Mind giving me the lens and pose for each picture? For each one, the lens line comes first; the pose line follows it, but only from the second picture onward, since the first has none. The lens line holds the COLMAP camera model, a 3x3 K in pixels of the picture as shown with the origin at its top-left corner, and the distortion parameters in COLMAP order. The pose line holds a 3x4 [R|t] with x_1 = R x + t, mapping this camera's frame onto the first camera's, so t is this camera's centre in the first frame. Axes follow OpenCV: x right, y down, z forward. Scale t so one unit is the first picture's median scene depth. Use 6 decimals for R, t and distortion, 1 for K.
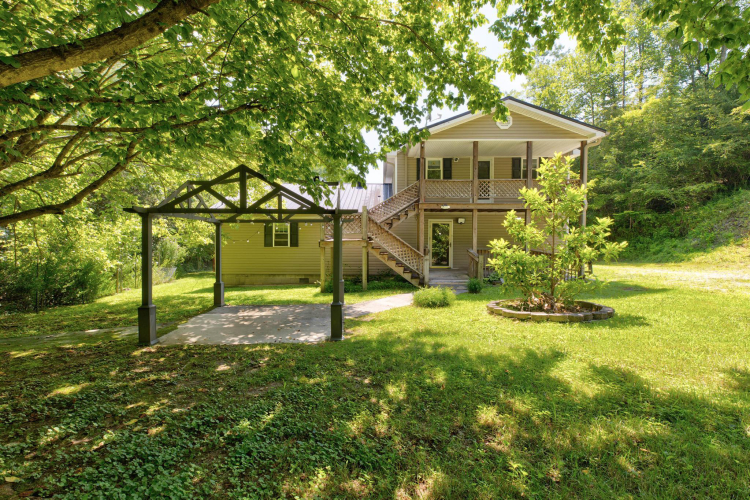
lens RADIAL K [[344.5, 0, 369.0], [0, 344.5, 250.5], [0, 0, 1]] dist [0.004312, 0.000126]
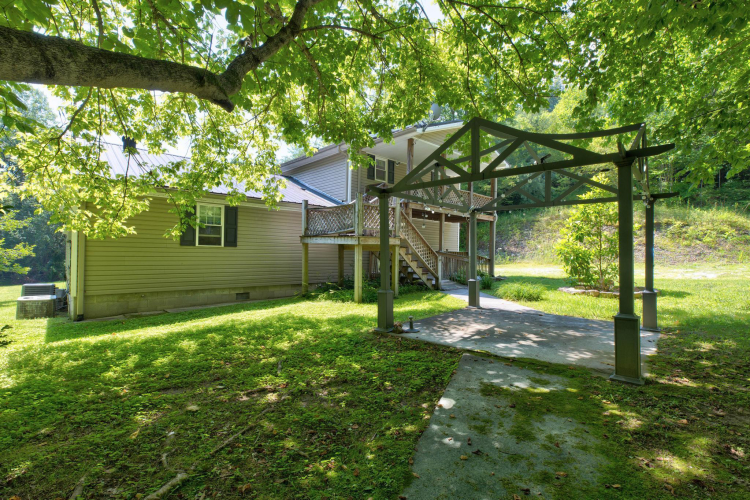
lens RADIAL K [[344.5, 0, 369.0], [0, 344.5, 250.5], [0, 0, 1]] dist [0.004312, 0.000126]
pose [[0.734401, 0.015322, 0.678543, -0.495828], [0.013297, 0.999228, -0.036955, 0.025952], [-0.678585, 0.036163, 0.733631, 0.336394]]
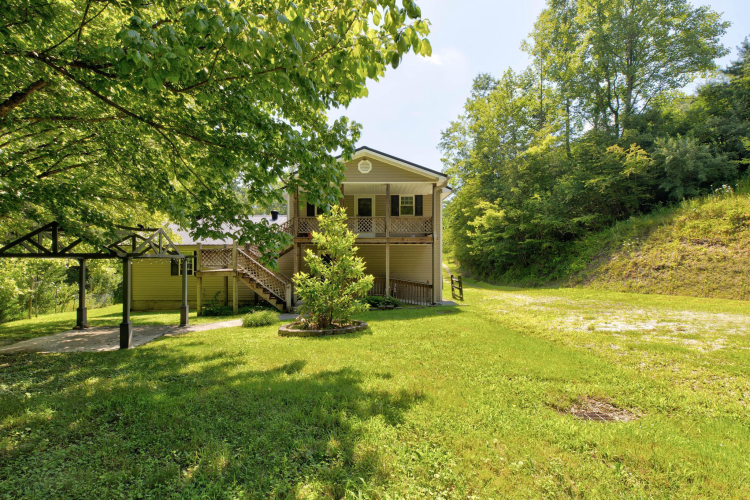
lens RADIAL K [[367.7, 0, 373.0], [0, 367.7, 263.1], [0, 0, 1]] dist [0.000242, -0.000458]
pose [[0.999984, -0.001407, 0.005522, 0.347963], [0.001560, 0.999612, -0.027793, -0.016071], [-0.005481, 0.027801, 0.999598, -0.182376]]
